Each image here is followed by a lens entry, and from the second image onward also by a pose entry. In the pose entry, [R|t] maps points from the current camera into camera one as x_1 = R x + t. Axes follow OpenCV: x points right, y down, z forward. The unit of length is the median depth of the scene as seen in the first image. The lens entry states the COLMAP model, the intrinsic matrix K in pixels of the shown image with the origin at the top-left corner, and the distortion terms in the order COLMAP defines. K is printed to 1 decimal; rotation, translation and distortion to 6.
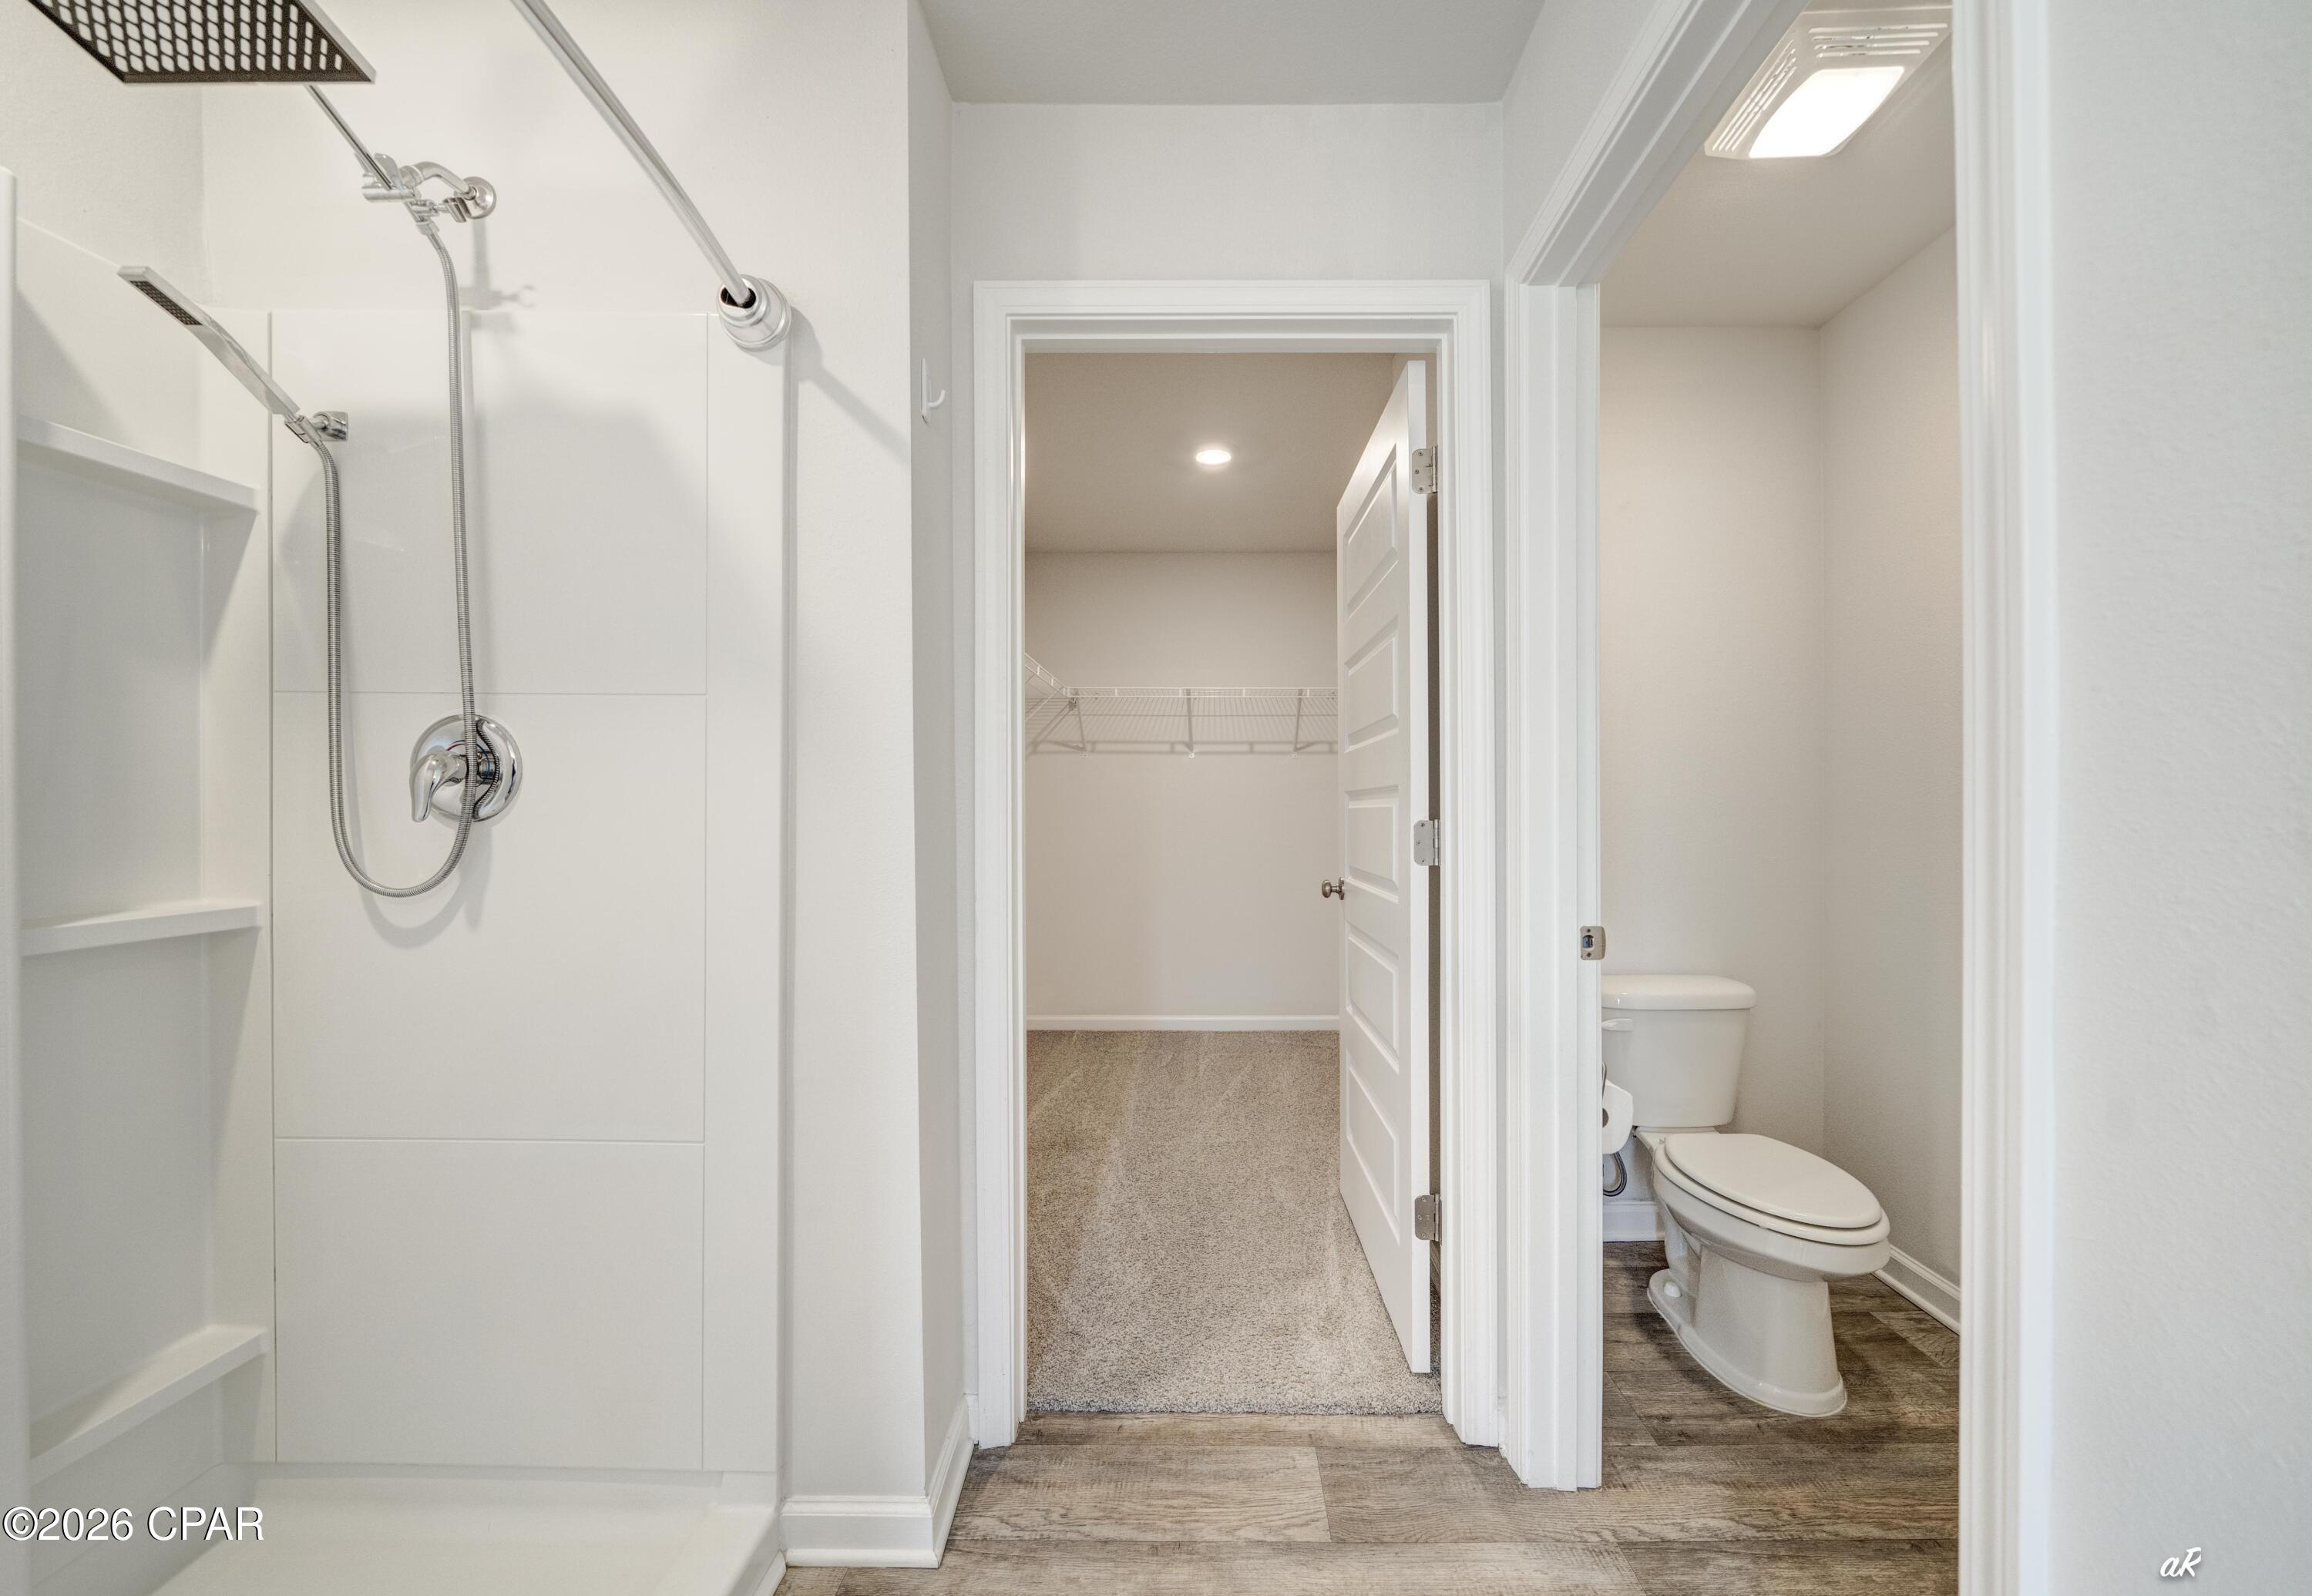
lens RADIAL K [[838.8, 0, 1156.7], [0, 838.8, 808.4], [0, 0, 1]] dist [-0.008191, -0.000152]
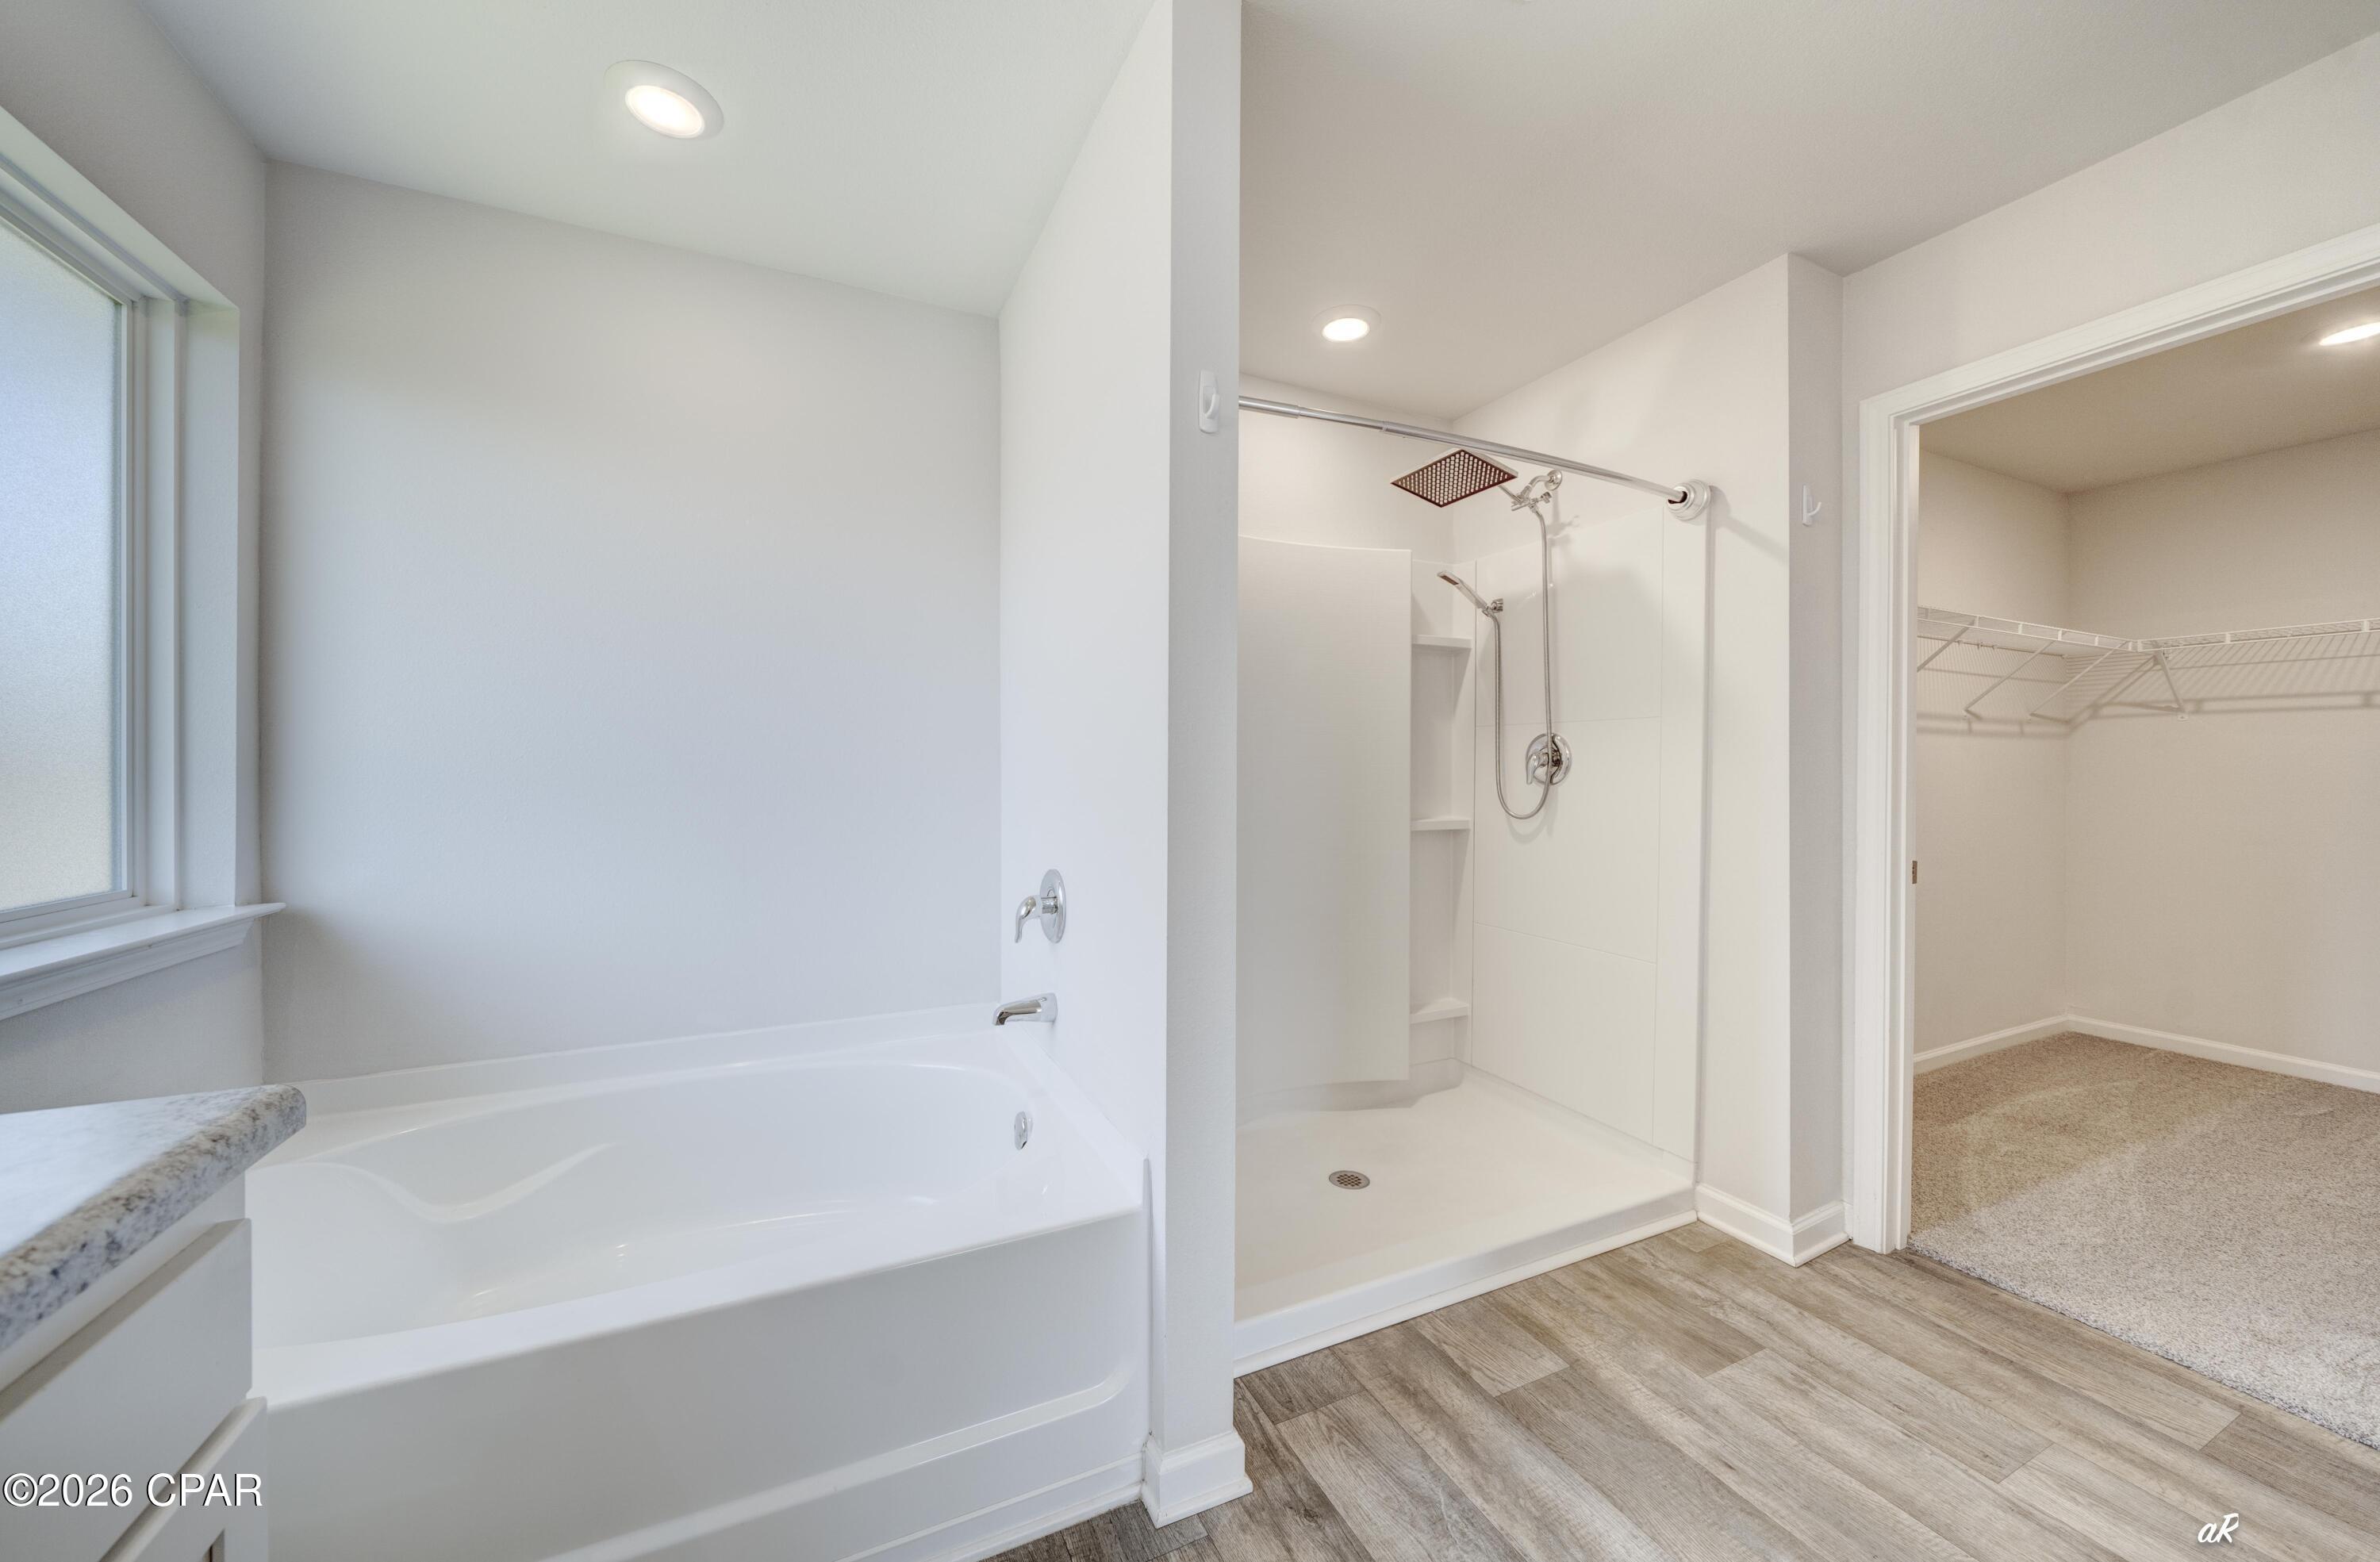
lens RADIAL K [[831.6, 0, 1190.0], [0, 831.6, 781.0], [0, 0, 1]] dist [-0.001218, -0.000303]
pose [[0.461615, 0.012367, -0.886994, 0.585260], [-0.006871, 0.999923, 0.010366, -0.008938], [0.887054, 0.001310, 0.461665, -0.730276]]
